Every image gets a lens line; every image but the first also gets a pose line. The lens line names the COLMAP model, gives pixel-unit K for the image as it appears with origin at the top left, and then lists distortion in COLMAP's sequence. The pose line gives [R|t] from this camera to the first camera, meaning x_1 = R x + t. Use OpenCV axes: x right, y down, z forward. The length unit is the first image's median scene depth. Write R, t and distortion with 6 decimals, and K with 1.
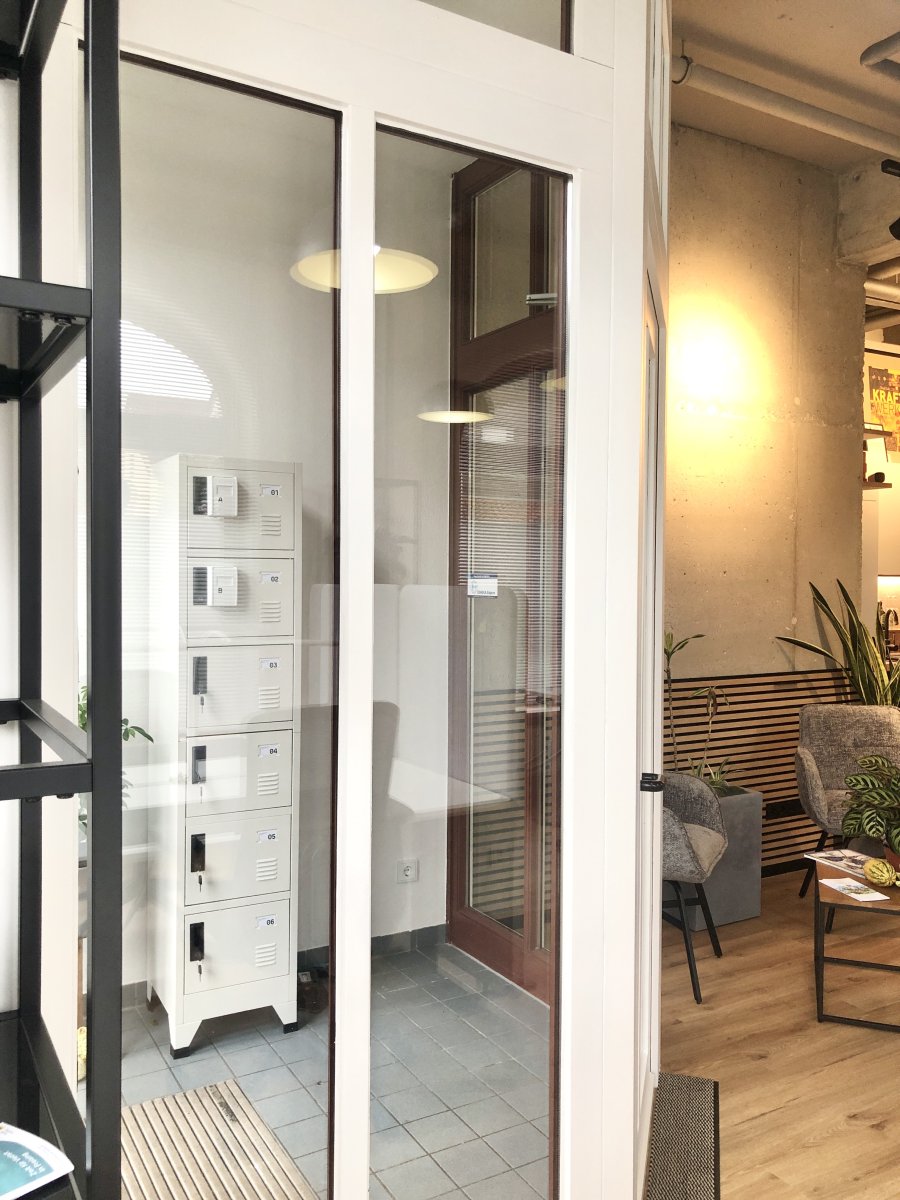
lens RADIAL K [[973.4, 0, 455.7], [0, 973.4, 601.2], [0, 0, 1]] dist [0.015882, -0.011475]
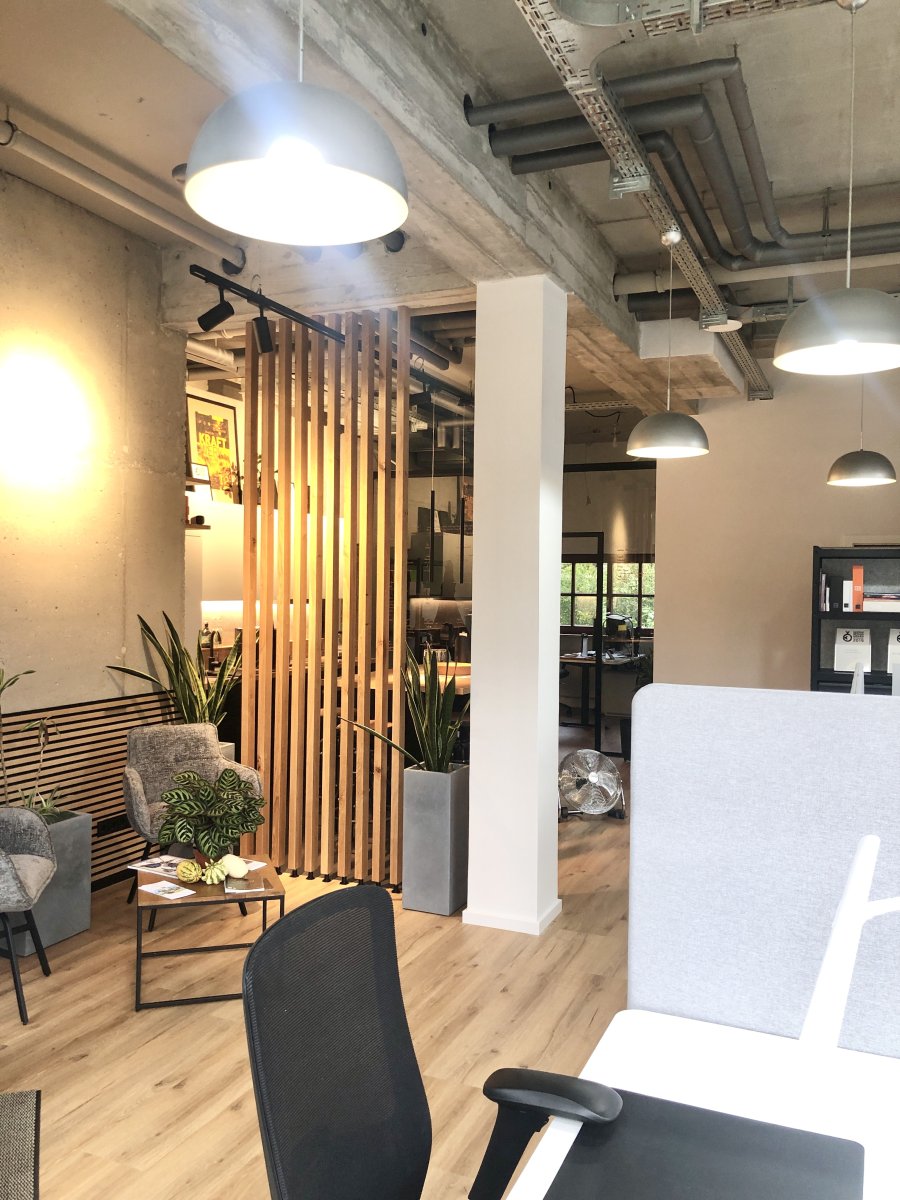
lens RADIAL K [[973.4, 0, 455.7], [0, 973.4, 601.2], [0, 0, 1]] dist [0.015882, -0.011475]
pose [[0.800015, -0.002270, 0.599976, -0.011753], [0.003349, 0.999994, -0.000683, -0.039144], [-0.599971, 0.002556, 0.800018, -0.113491]]
